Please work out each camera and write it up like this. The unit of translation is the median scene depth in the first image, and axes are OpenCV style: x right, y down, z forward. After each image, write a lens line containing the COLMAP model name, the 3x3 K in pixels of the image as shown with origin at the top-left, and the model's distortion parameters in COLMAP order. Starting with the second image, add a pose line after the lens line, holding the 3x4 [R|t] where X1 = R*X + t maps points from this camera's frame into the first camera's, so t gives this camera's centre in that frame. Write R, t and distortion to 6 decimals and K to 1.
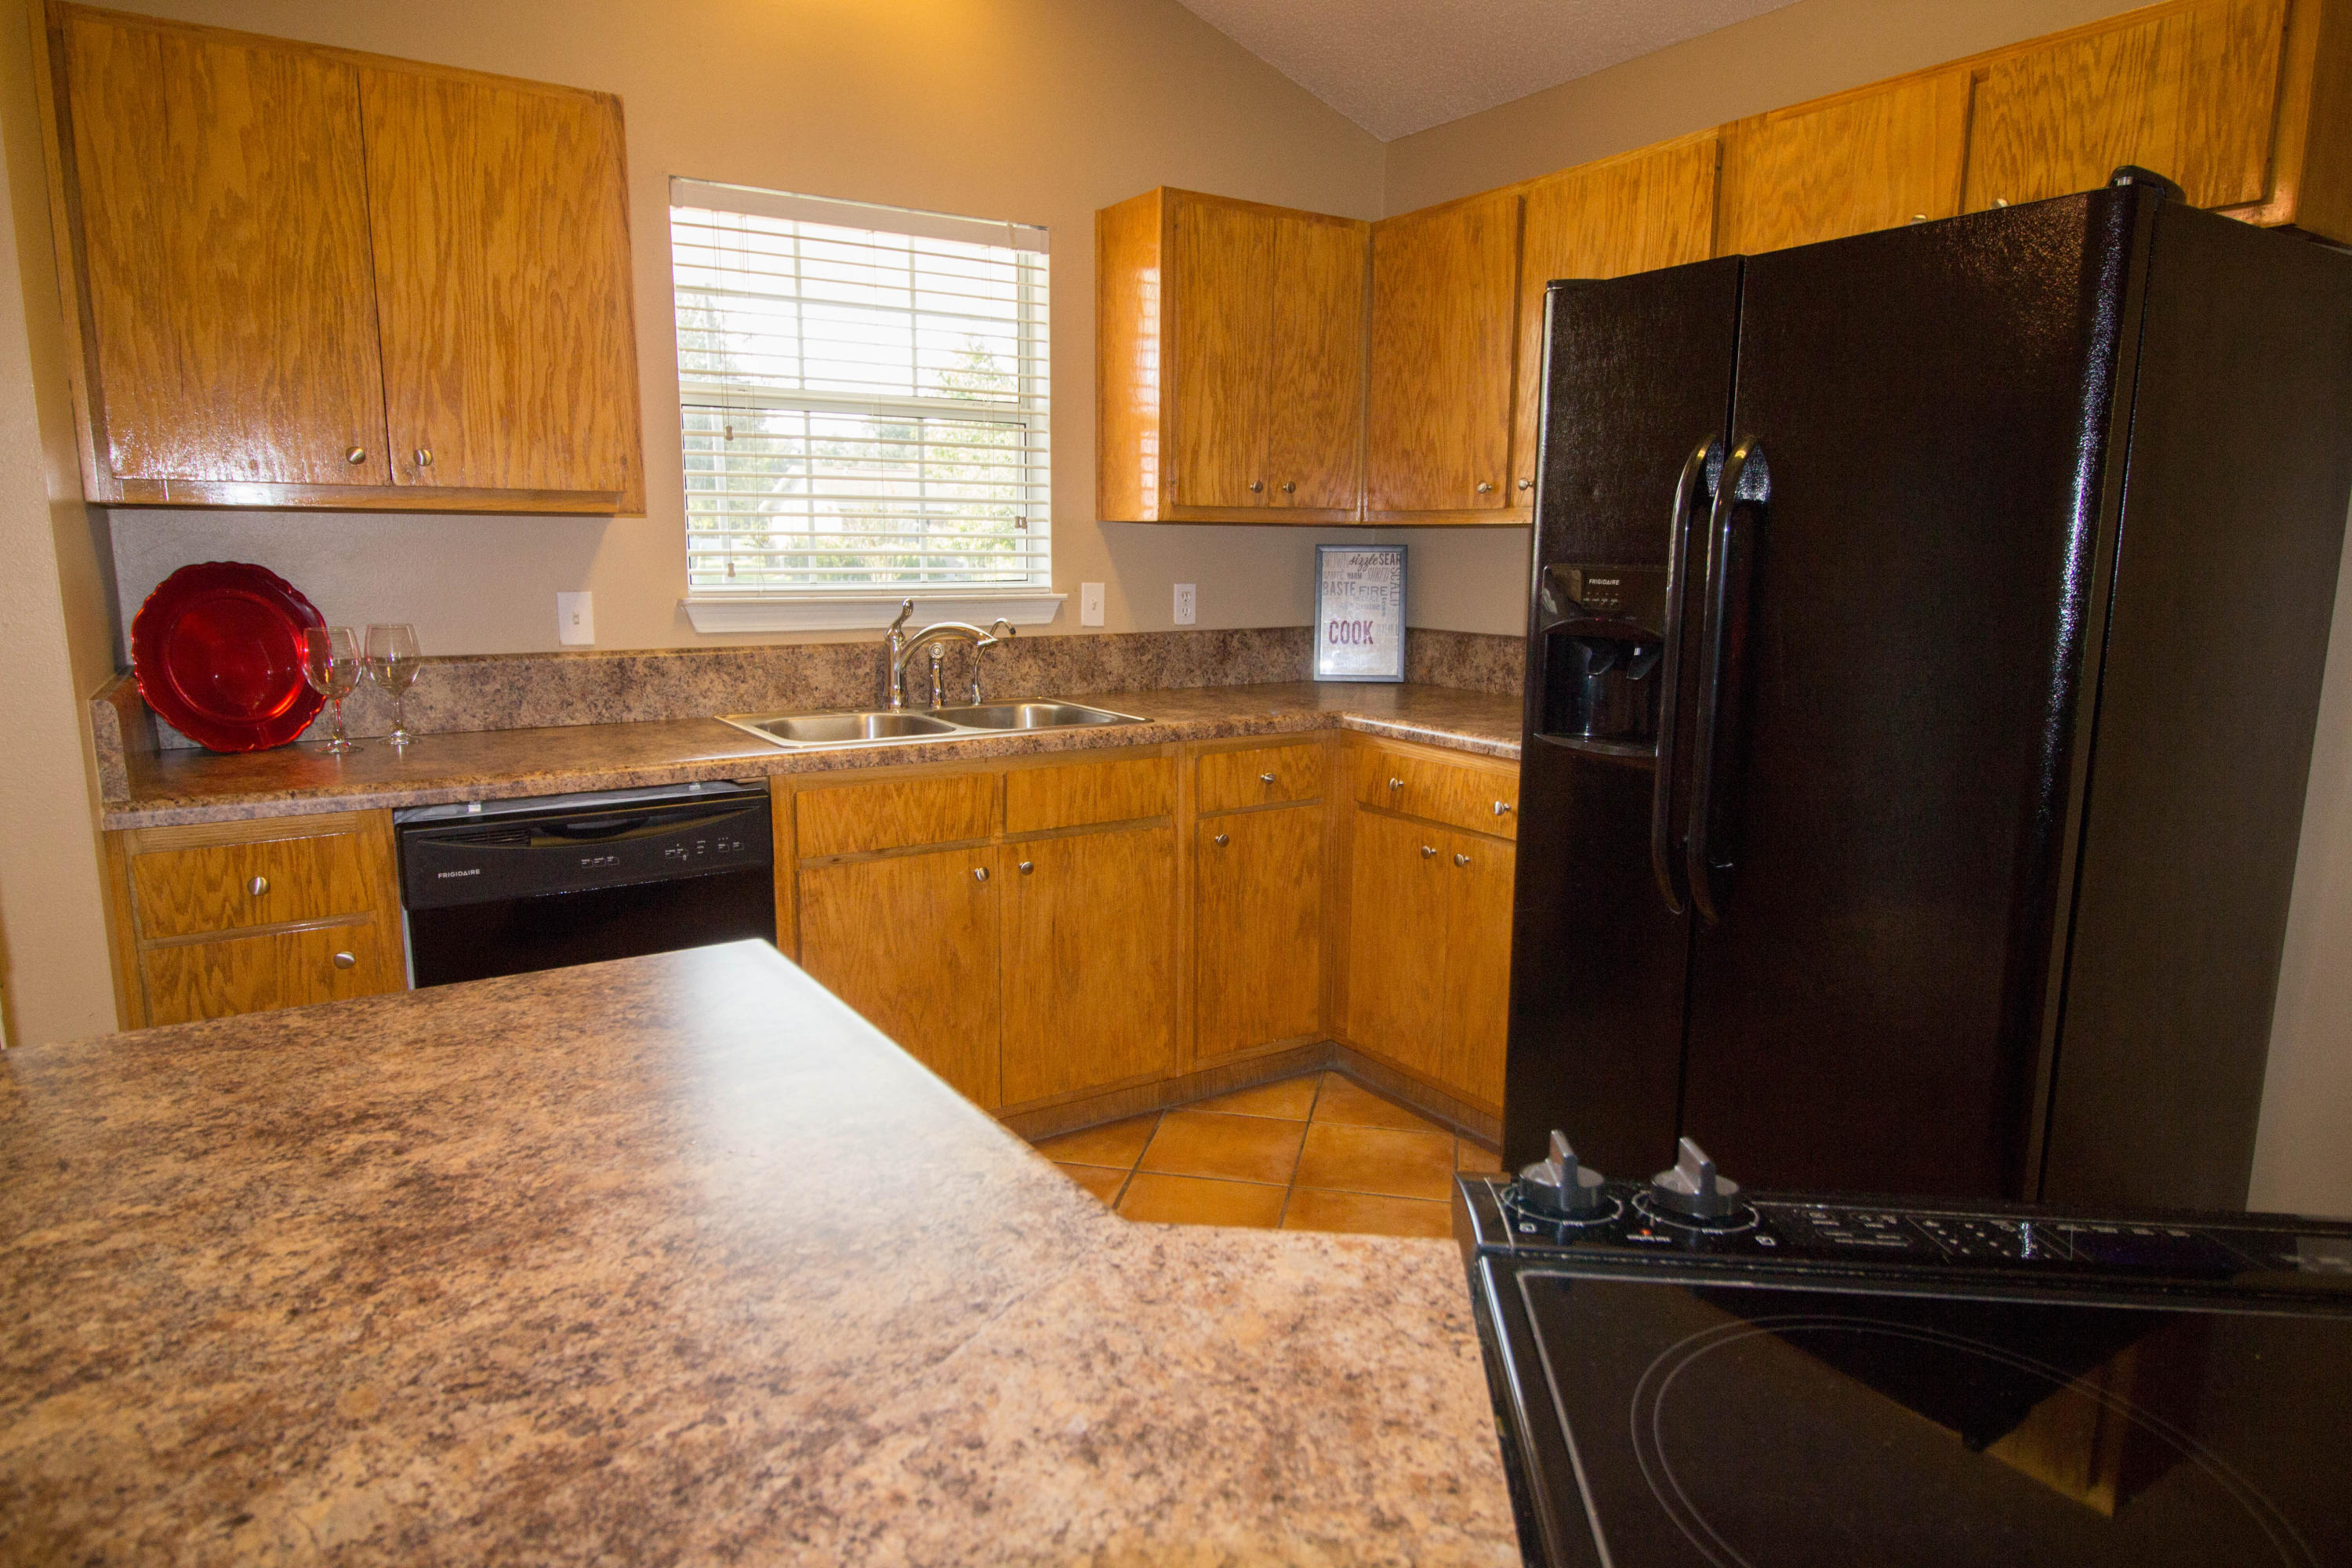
lens RADIAL K [[1341.9, 0, 1182.5], [0, 1341.9, 774.5], [0, 0, 1]] dist [-0.004030, -0.000505]
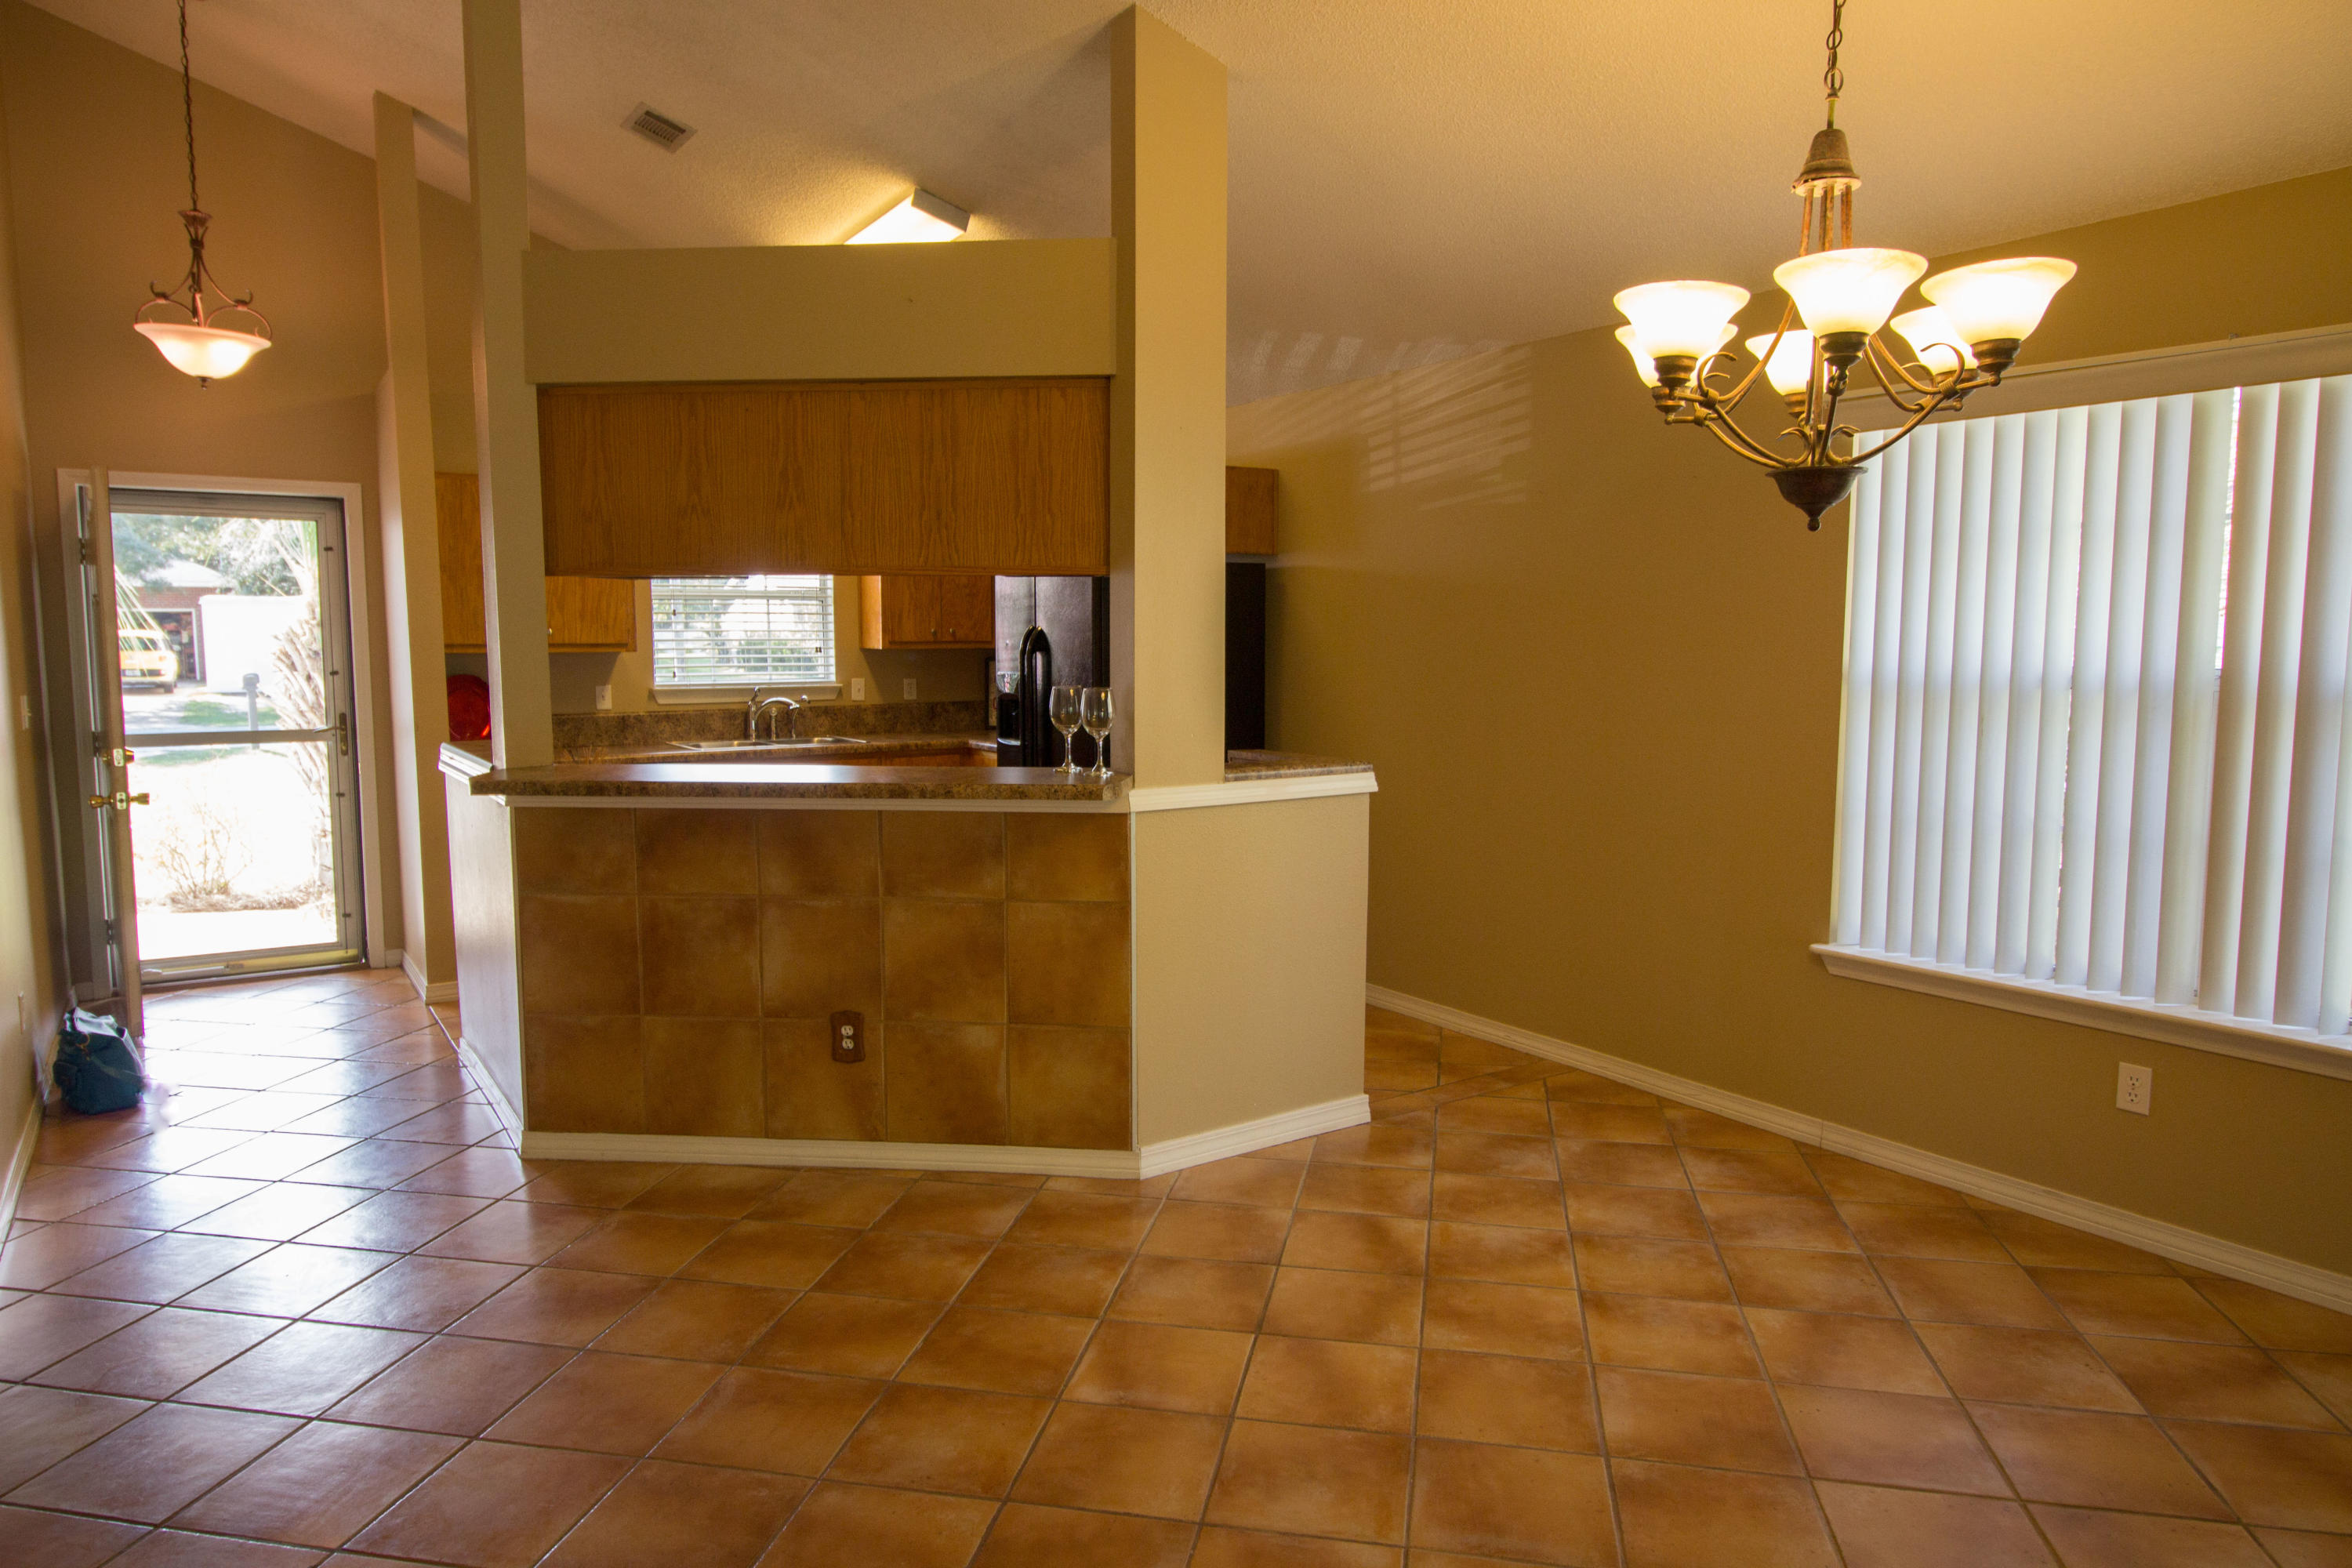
lens RADIAL K [[1448.2, 0, 1170.8], [0, 1448.2, 775.2], [0, 0, 1]] dist [0.002886, -0.001748]
pose [[0.999925, -0.010019, -0.007005, 0.447339], [0.009502, 0.997484, -0.070254, 0.168928], [0.007691, 0.070182, 0.997505, -1.230394]]
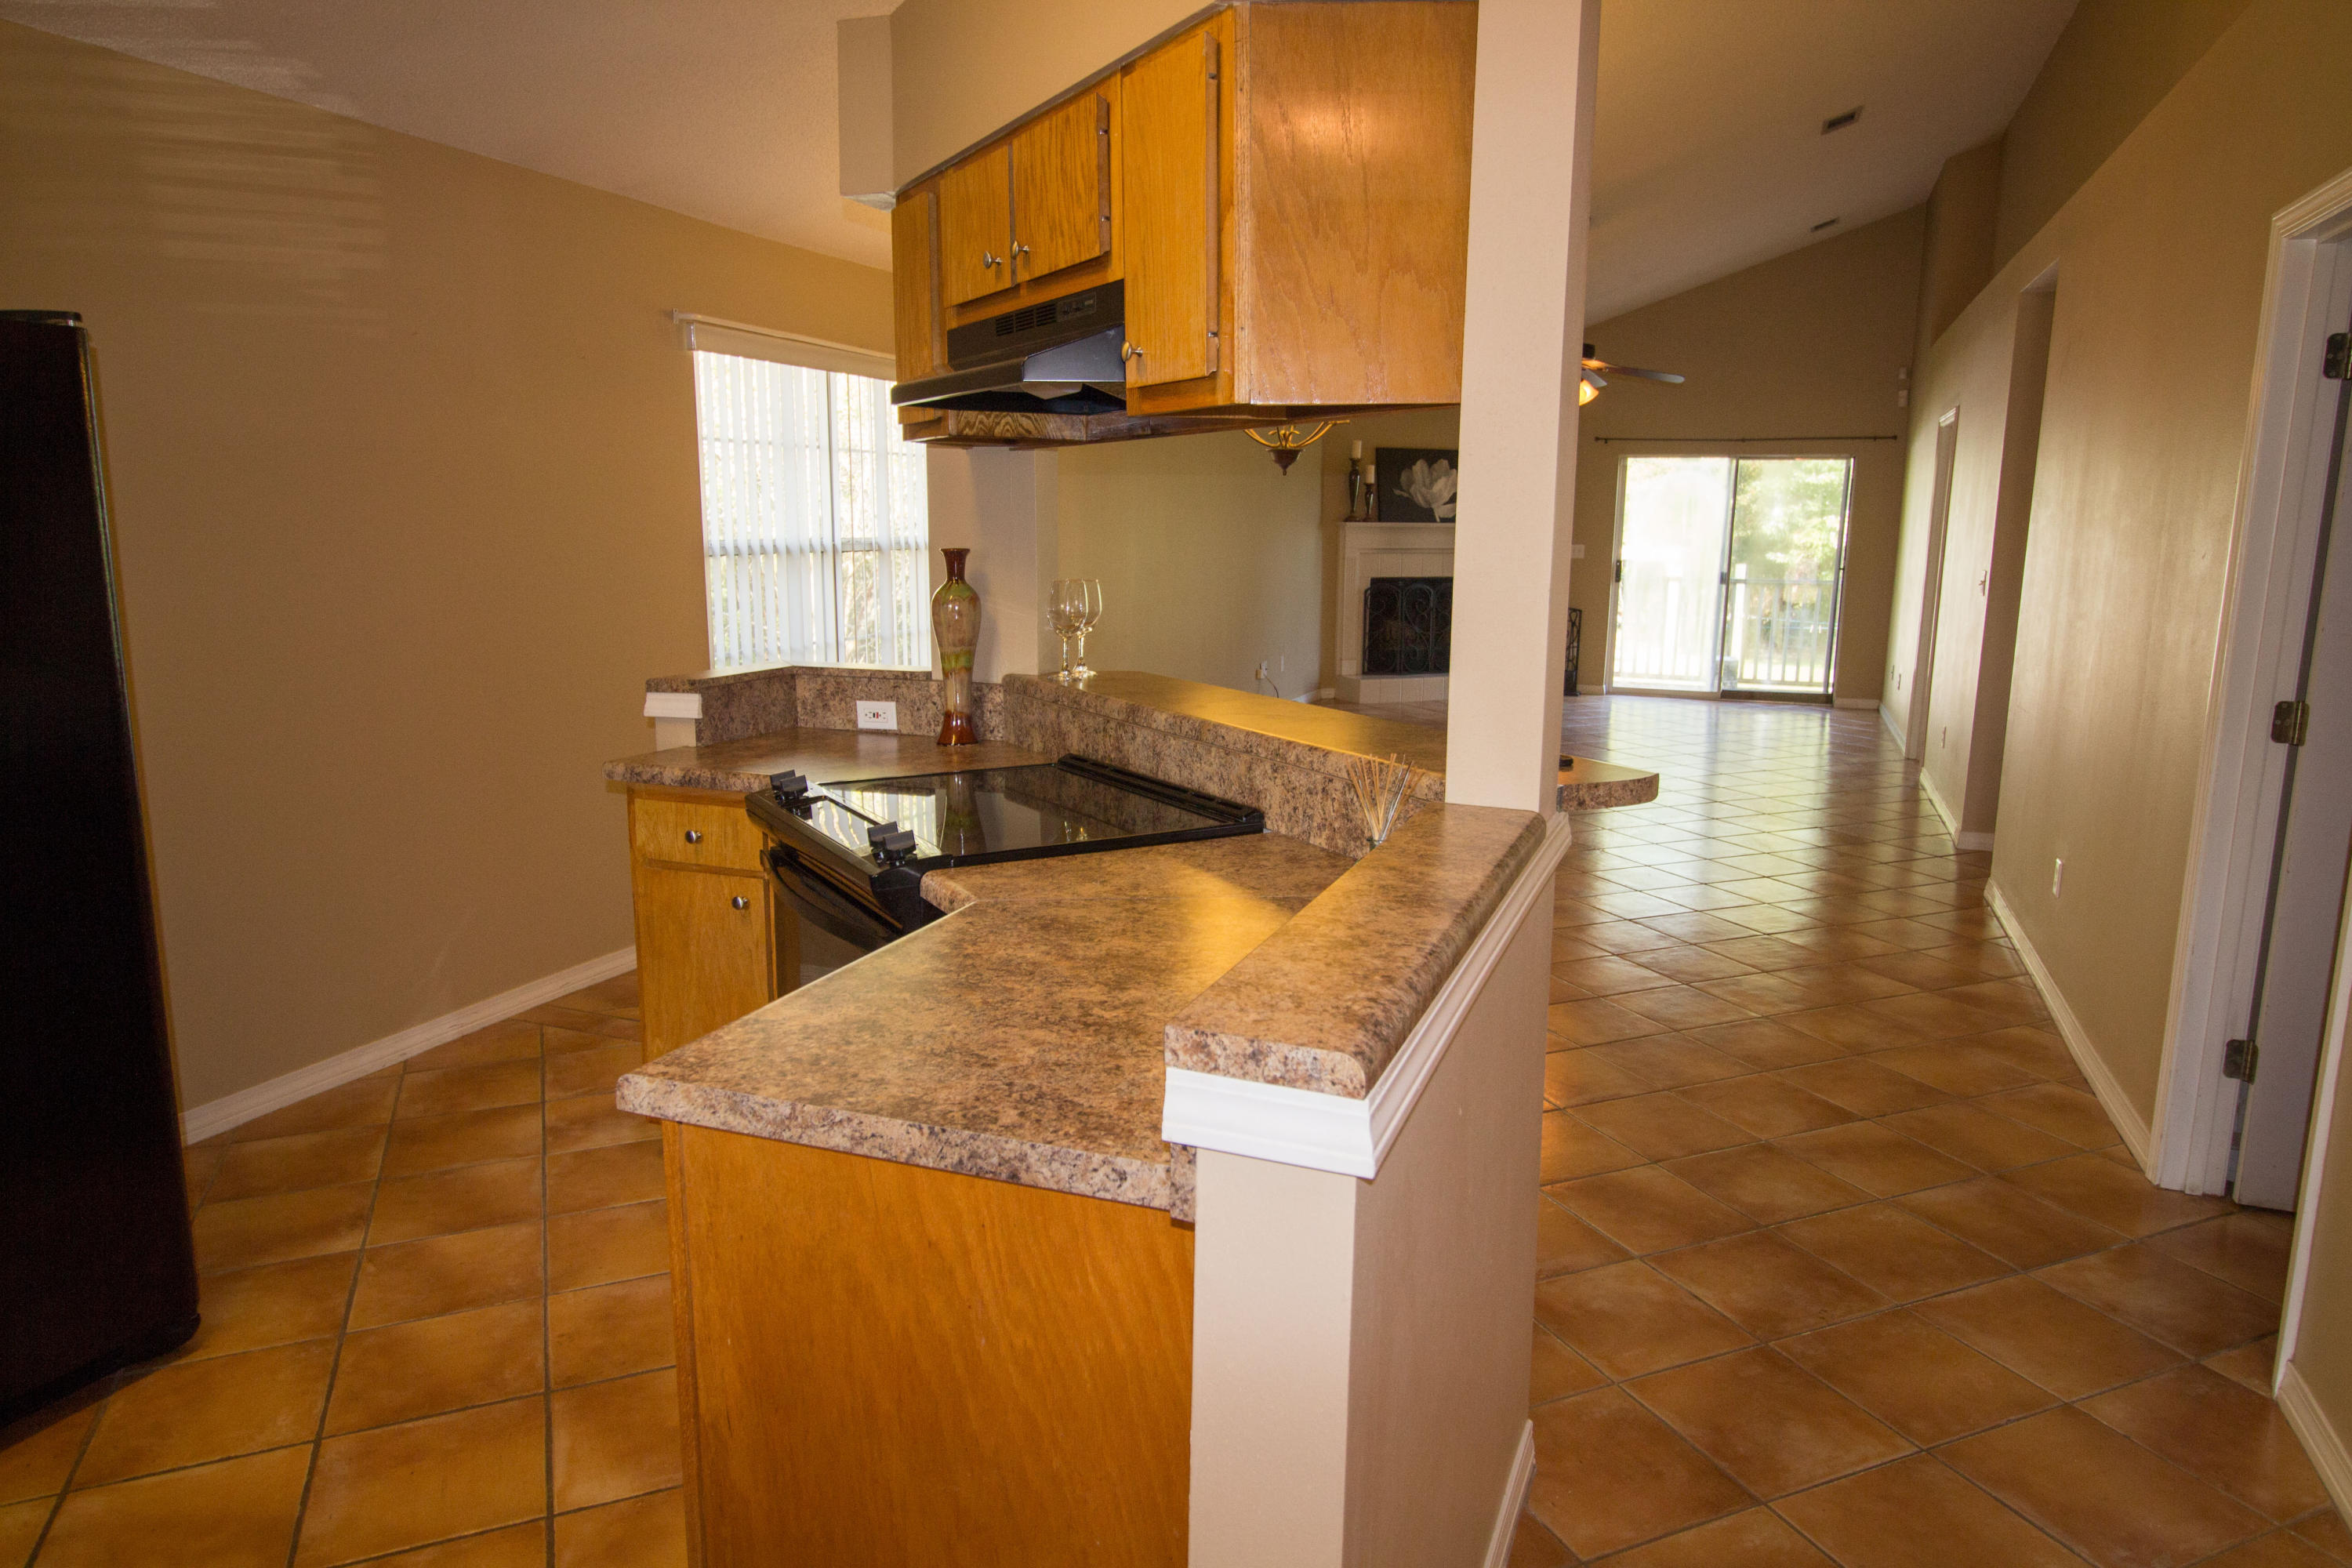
lens RADIAL K [[1448.2, 0, 1183.7], [0, 1448.2, 778.4], [0, 0, 1]] dist [0.002886, -0.001748]
pose [[-0.567211, -0.155395, 0.808779, -1.725553], [0.129715, 0.952924, 0.274062, -0.395797], [-0.813293, 0.260362, -0.520352, 1.491821]]
